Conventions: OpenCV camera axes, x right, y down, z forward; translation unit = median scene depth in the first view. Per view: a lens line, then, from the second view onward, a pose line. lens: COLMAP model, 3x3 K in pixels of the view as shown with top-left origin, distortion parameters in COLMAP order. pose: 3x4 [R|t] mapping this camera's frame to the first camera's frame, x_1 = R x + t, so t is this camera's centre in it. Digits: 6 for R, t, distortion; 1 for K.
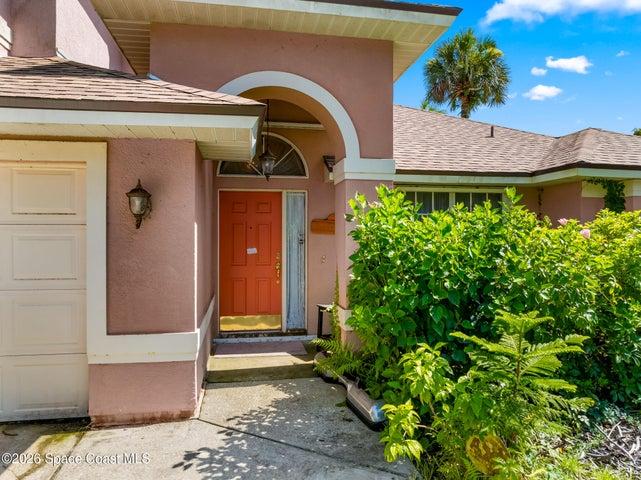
lens RADIAL K [[455.7, 0, 320.5], [0, 455.7, 240.0], [0, 0, 1]] dist [-0.037557, 0.002603]
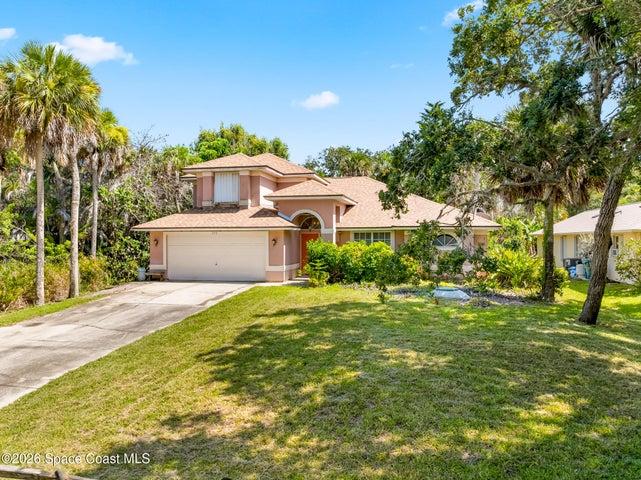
lens RADIAL K [[450.7, 0, 319.3], [0, 450.7, 236.4], [0, 0, 1]] dist [-0.036971, -0.004523]
pose [[0.925525, -0.004411, -0.378660, 2.121936], [0.001499, 0.999967, -0.007985, -0.101304], [0.378683, 0.006823, 0.925501, -3.758983]]
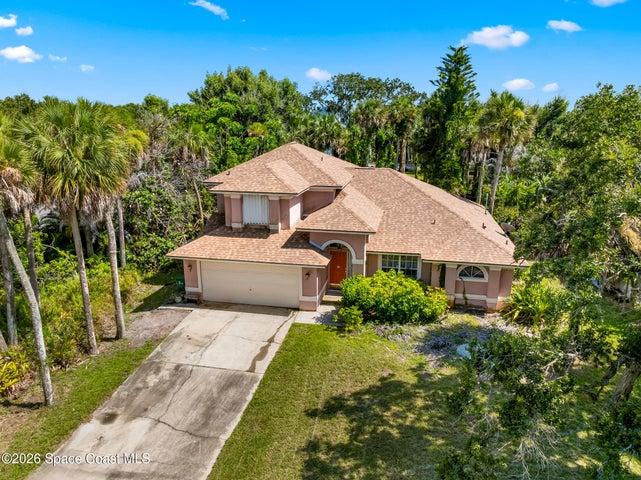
lens RADIAL K [[450.7, 0, 319.3], [0, 450.7, 236.4], [0, 0, 1]] dist [-0.036971, -0.004523]
pose [[0.928446, 0.089237, -0.360590, 1.685706], [0.001877, 0.969577, 0.244780, -1.876487], [0.371463, -0.227942, 0.900032, -3.816977]]
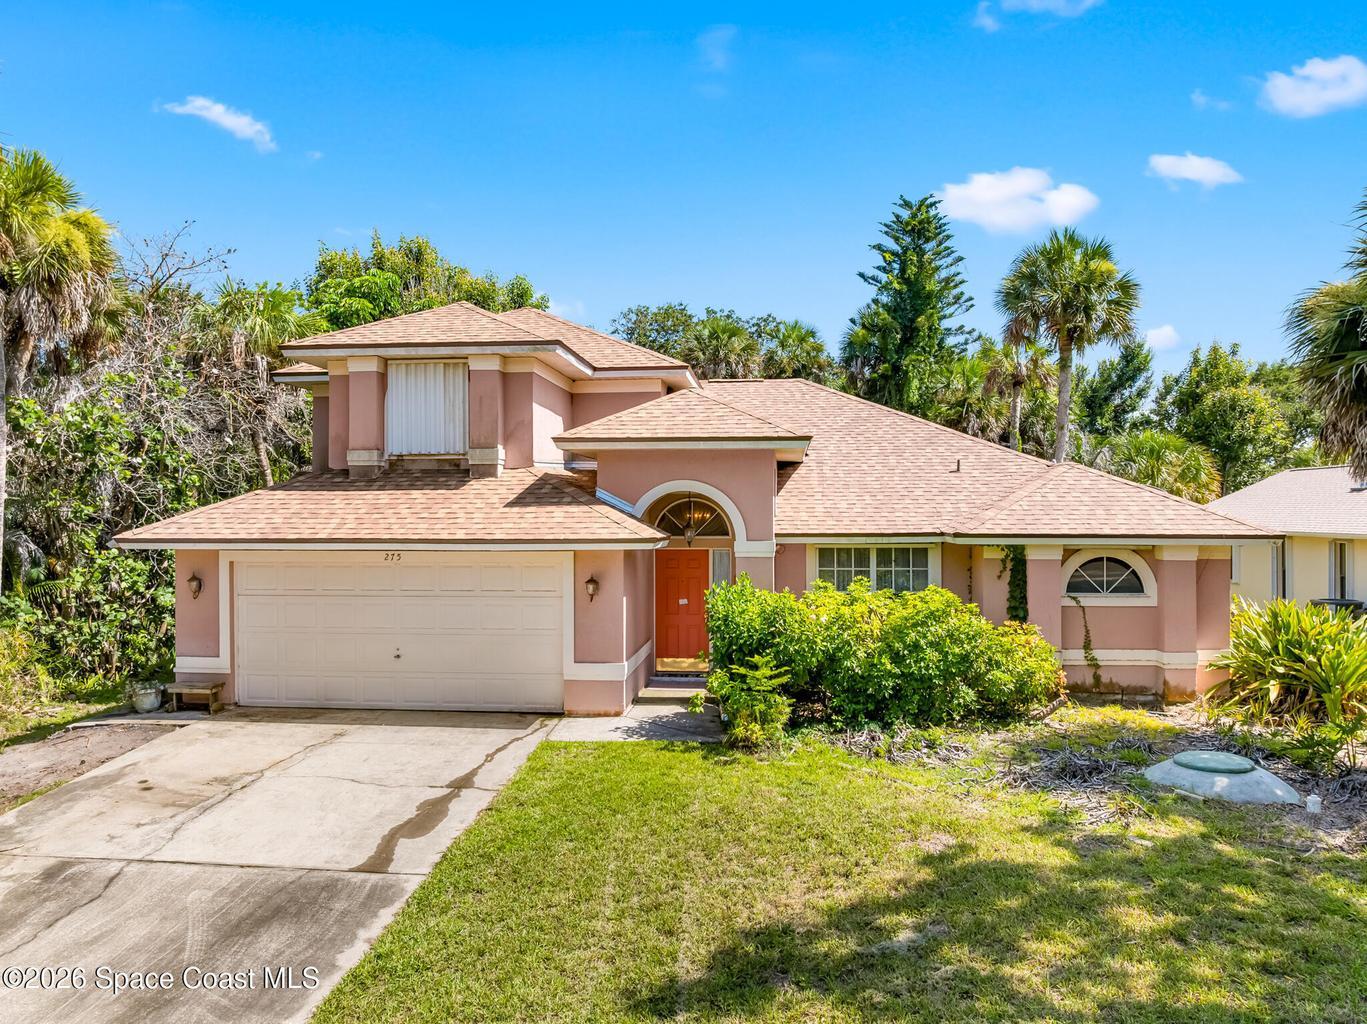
lens RADIAL K [[971.7, 0, 683.5], [0, 971.7, 512.0], [0, 0, 1]] dist [-0.037557, 0.002603]
pose [[0.962032, -0.001676, -0.272933, 0.909860], [0.001687, 0.999999, -0.000194, -0.353679], [0.272933, -0.000274, 0.962033, -2.372128]]
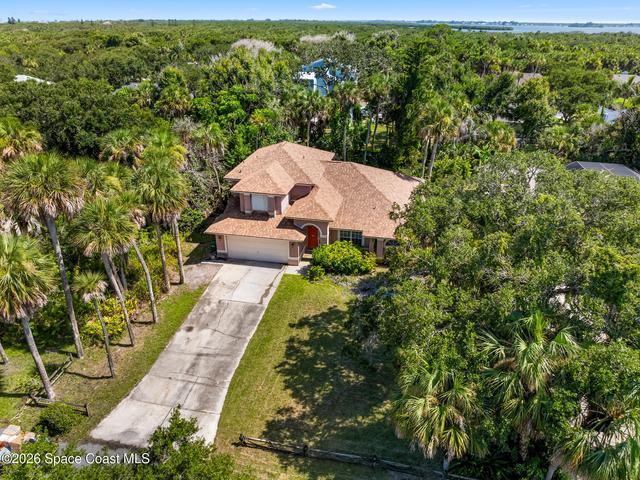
lens RADIAL K [[450.0, 0, 318.8], [0, 450.0, 236.5], [0, 0, 1]] dist [-0.036971, -0.004523]
pose [[0.928163, 0.156833, -0.337515, 3.120945], [0.003388, 0.903278, 0.429042, -4.095569], [0.372158, -0.399365, 0.837858, -6.328165]]
